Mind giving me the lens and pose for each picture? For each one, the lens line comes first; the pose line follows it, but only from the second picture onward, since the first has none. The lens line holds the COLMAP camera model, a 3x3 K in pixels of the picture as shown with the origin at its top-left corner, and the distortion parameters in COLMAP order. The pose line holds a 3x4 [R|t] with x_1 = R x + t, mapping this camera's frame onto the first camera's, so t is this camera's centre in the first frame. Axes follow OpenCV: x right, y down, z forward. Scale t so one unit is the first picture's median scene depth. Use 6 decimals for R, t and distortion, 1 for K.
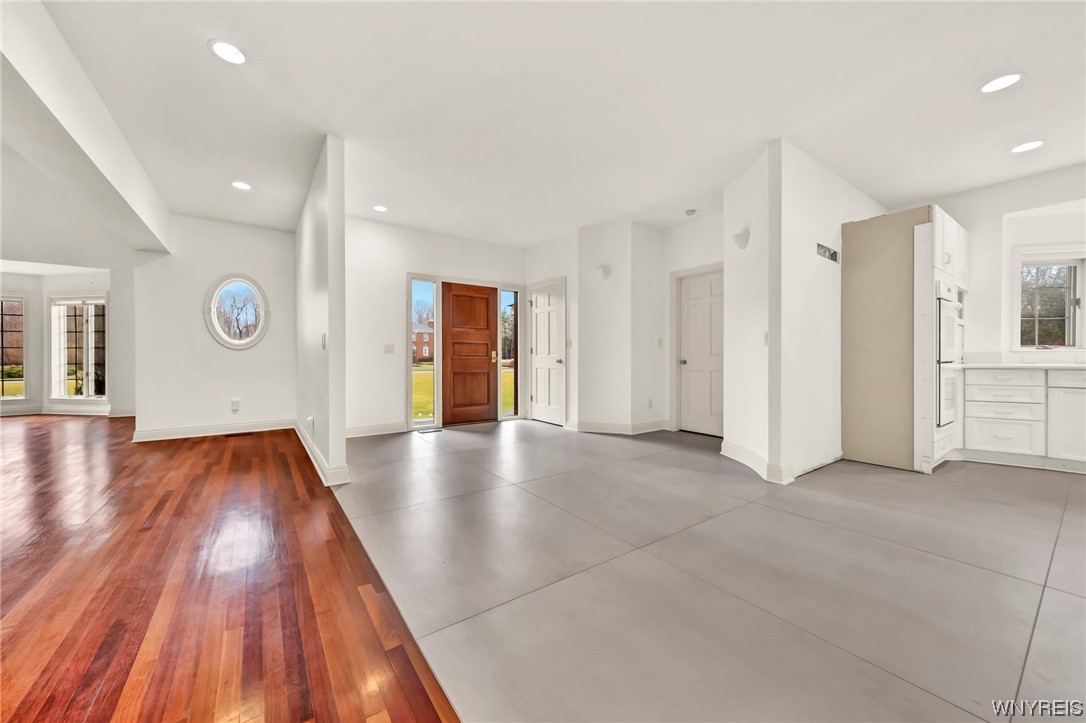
lens RADIAL K [[384.9, 0, 533.2], [0, 384.9, 357.8], [0, 0, 1]] dist [0.002325, 0.000038]
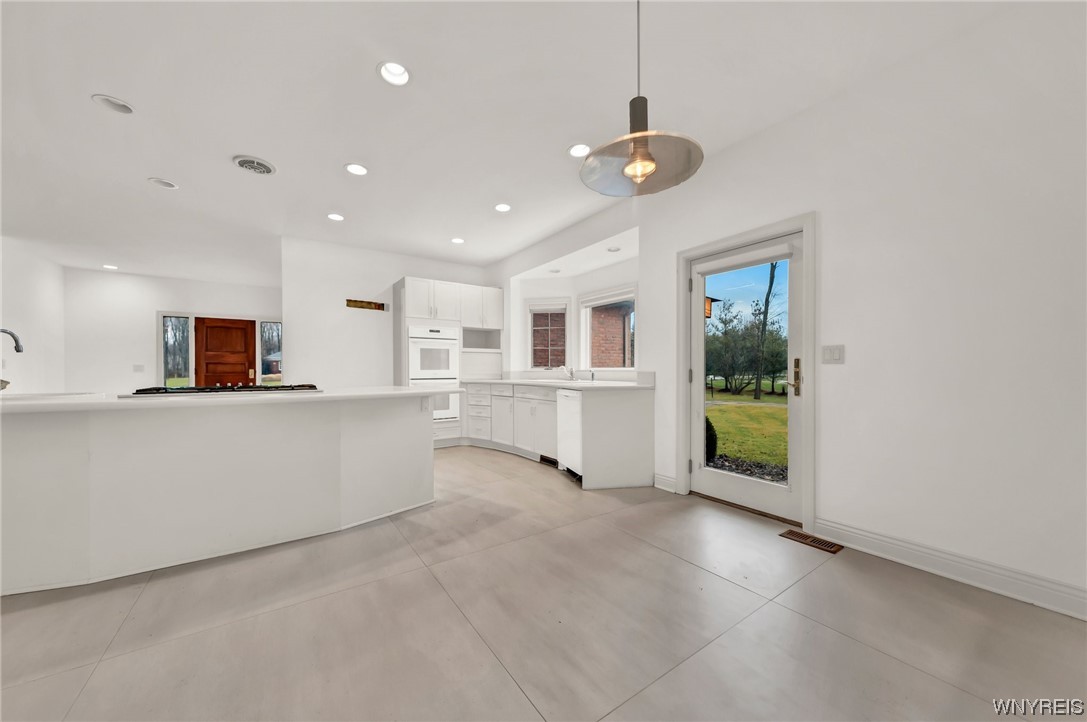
lens RADIAL K [[385.3, 0, 546.5], [0, 385.3, 363.5], [0, 0, 1]] dist [0.002325, 0.000038]
pose [[0.999992, 0.001715, 0.003667, 1.306237], [-0.001624, 0.999694, -0.024683, -0.009734], [-0.003708, 0.024677, 0.999689, -0.437927]]
